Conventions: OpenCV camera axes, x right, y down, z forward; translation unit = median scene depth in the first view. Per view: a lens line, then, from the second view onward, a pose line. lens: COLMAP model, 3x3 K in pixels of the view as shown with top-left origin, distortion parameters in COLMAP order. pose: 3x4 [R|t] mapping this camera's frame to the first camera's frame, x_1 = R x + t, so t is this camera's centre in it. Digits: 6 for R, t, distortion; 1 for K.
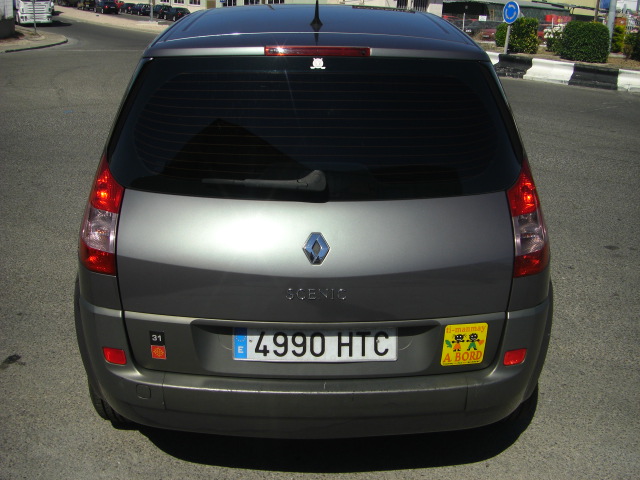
lens RADIAL K [[709.6, 0, 321.5], [0, 709.6, 235.9], [0, 0, 1]] dist [-0.143377, 0.000000]
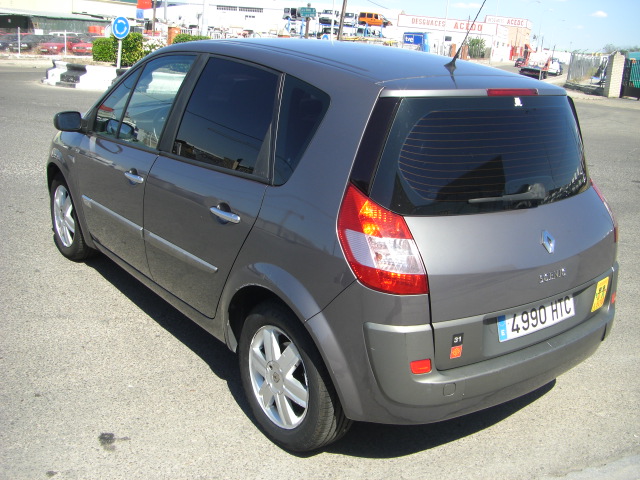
lens RADIAL K [[709.6, 0, 322.9], [0, 709.6, 242.3], [0, 0, 1]] dist [-0.143377, 0.000000]
pose [[0.794432, -0.144875, 0.589822, -1.071742], [0.147733, 0.988061, 0.043710, -0.096776], [-0.589112, 0.052412, 0.806350, 0.183657]]
